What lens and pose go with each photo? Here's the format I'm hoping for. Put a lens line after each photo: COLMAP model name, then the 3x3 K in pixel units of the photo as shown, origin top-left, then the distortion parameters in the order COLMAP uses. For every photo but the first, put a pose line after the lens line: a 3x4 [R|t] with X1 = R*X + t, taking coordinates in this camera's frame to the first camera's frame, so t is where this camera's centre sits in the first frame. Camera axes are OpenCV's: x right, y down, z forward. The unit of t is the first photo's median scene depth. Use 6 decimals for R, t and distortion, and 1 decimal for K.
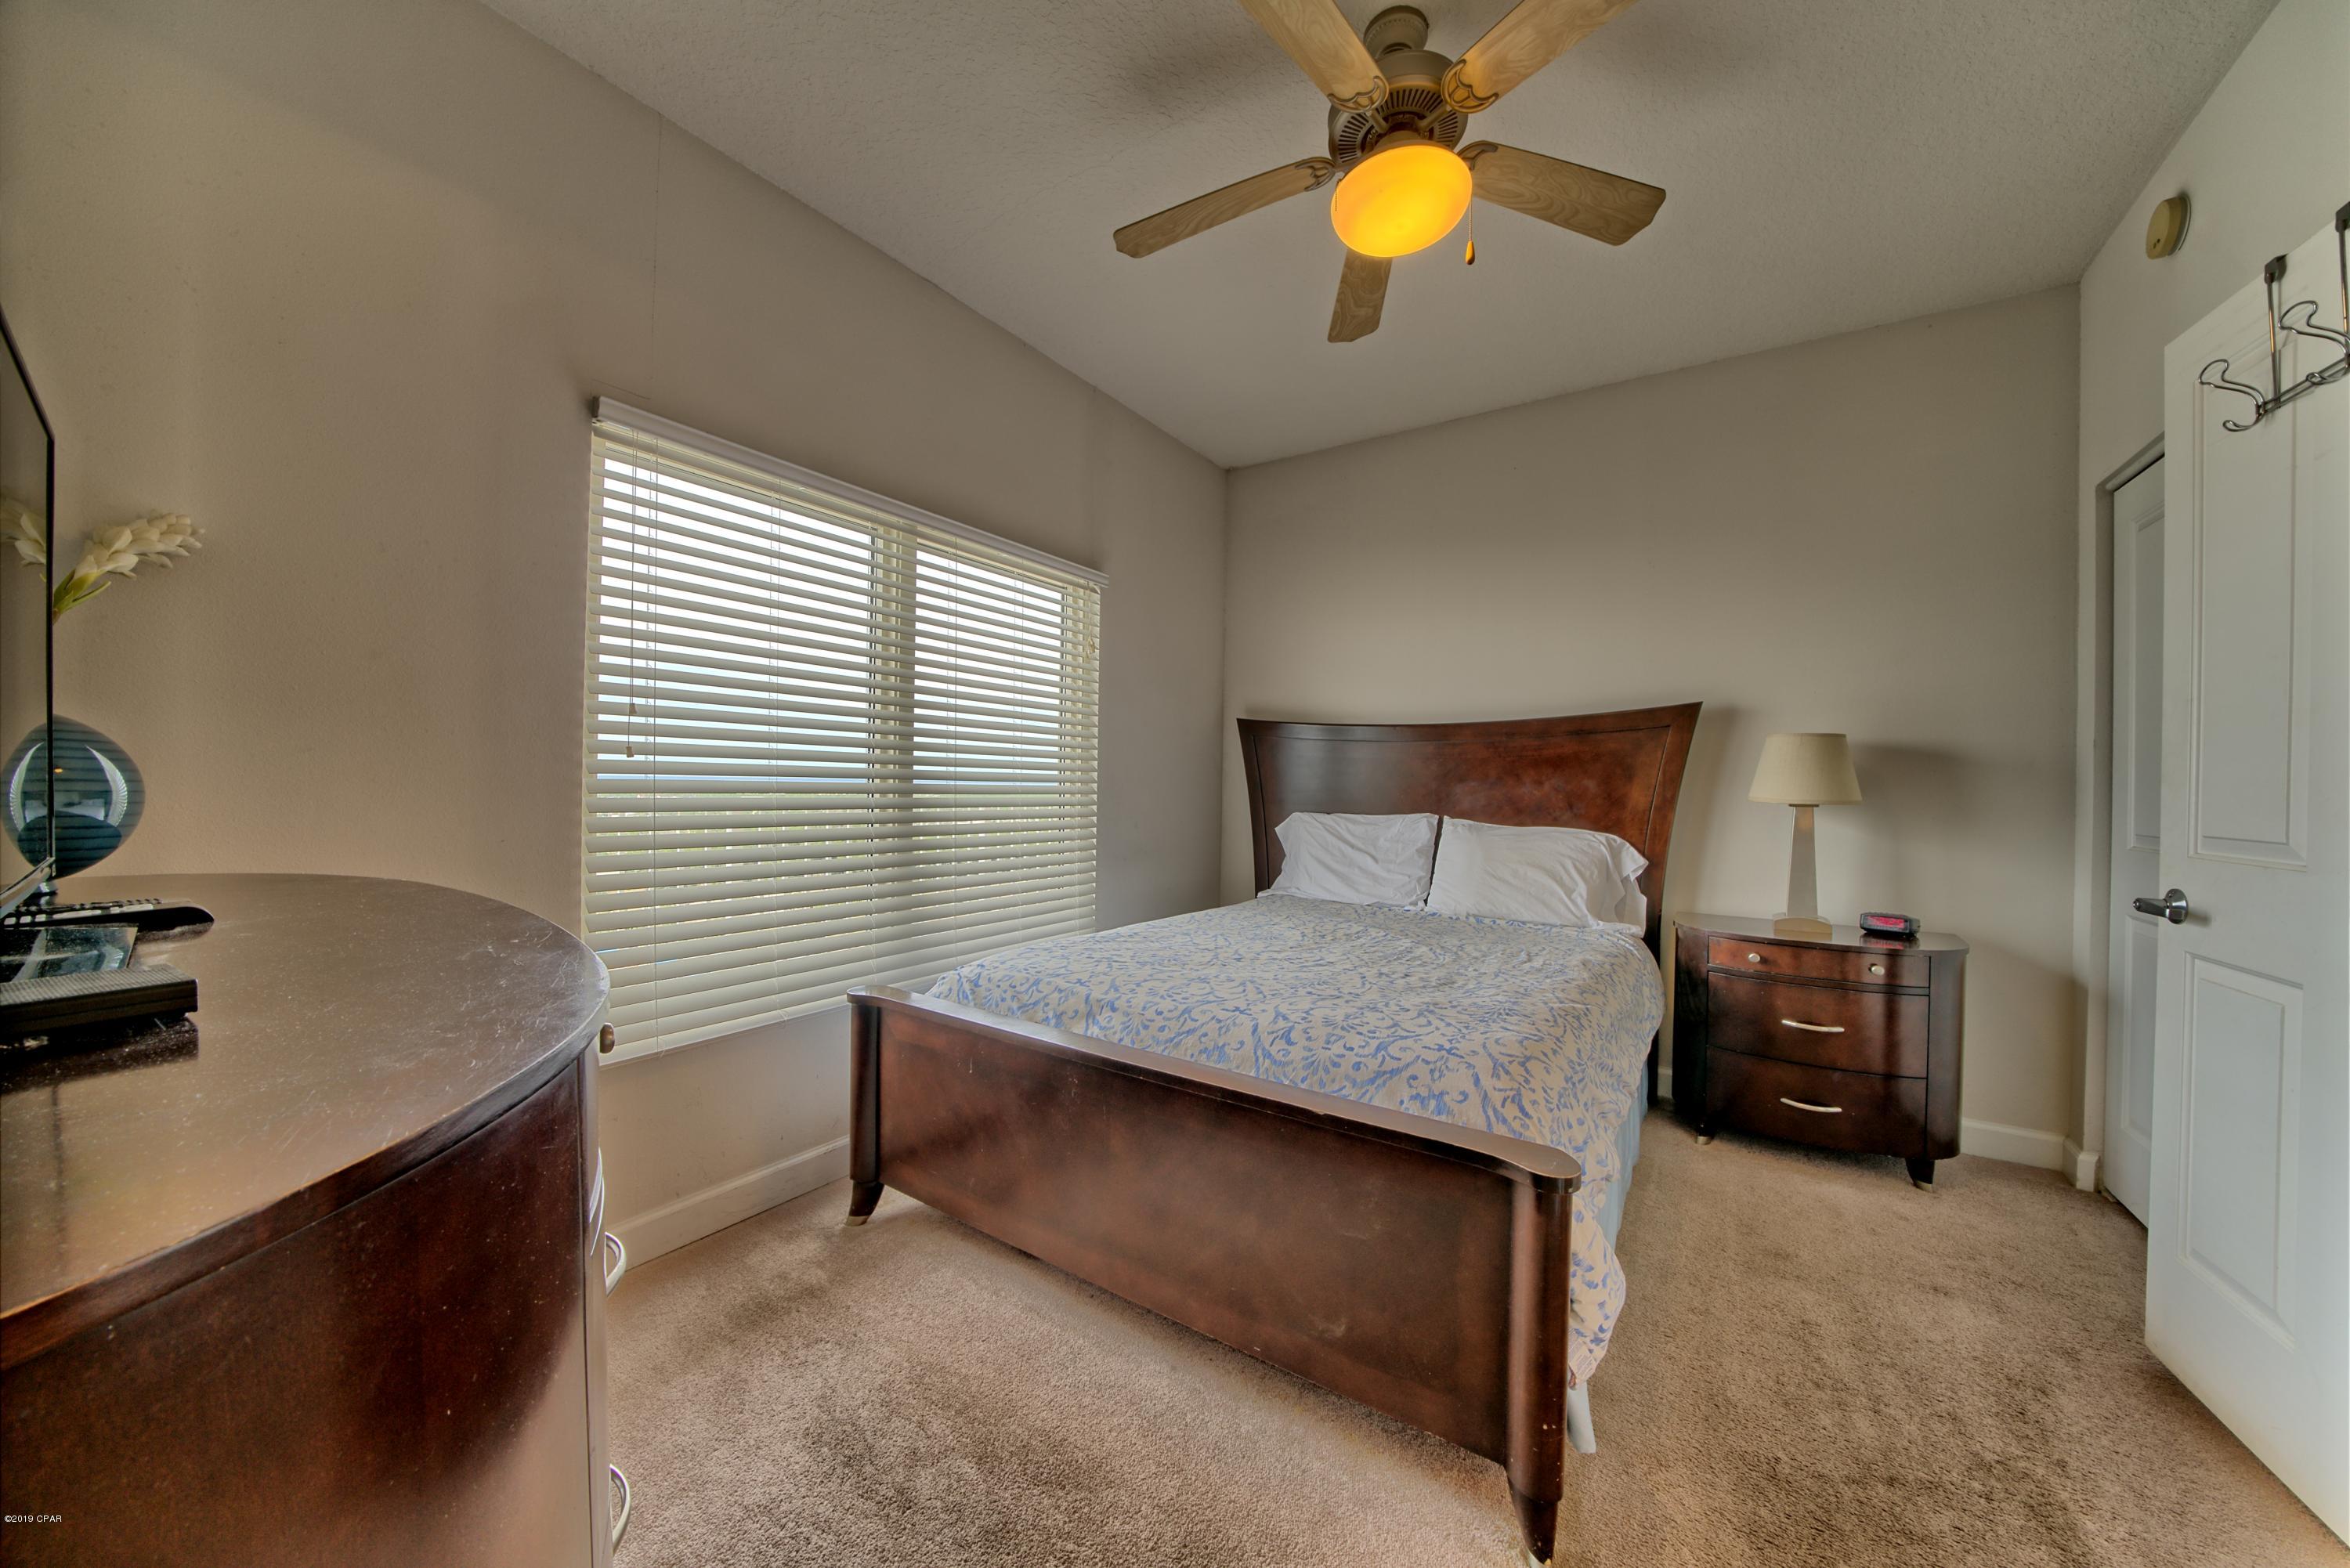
lens RADIAL K [[812.5, 0, 1169.3], [0, 812.5, 790.9], [0, 0, 1]] dist [-0.024651, 0.002132]
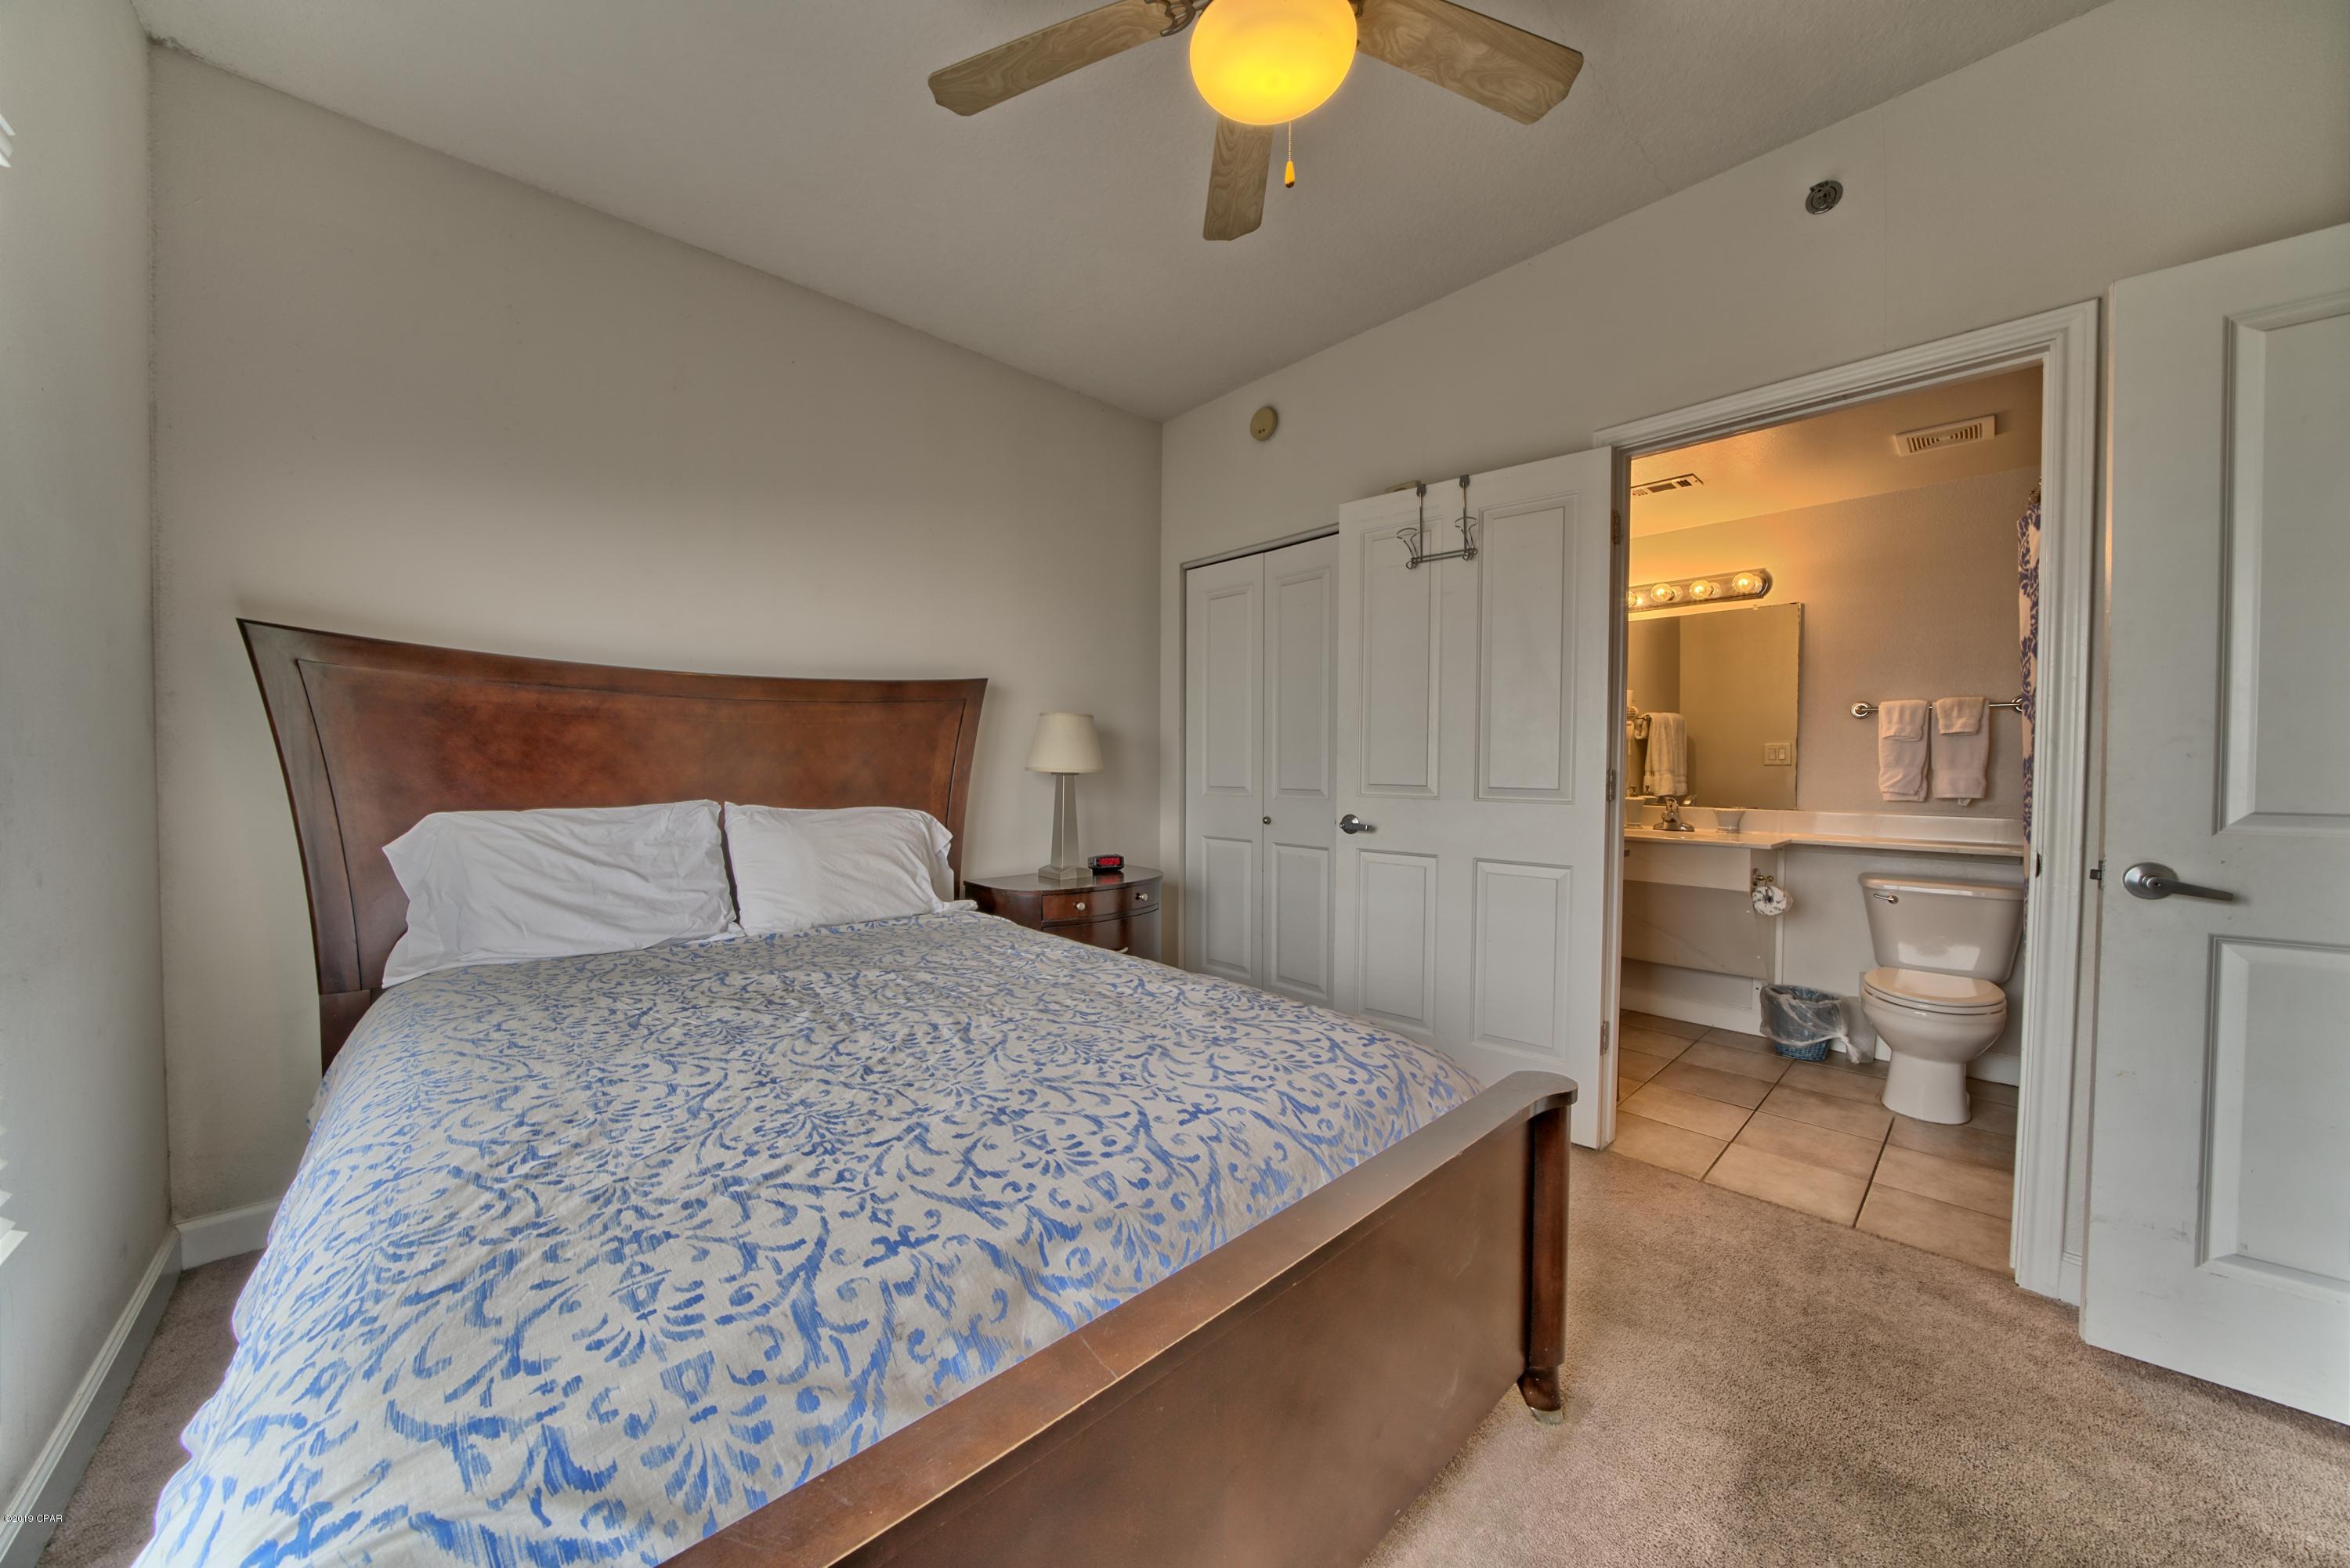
lens RADIAL K [[812.5, 0, 1169.1], [0, 812.5, 787.7], [0, 0, 1]] dist [-0.024651, 0.002132]
pose [[0.217197, -0.041794, 0.975233, -0.483992], [0.010340, 0.999125, 0.040516, -0.012153], [-0.976073, 0.001284, 0.217439, 0.796934]]
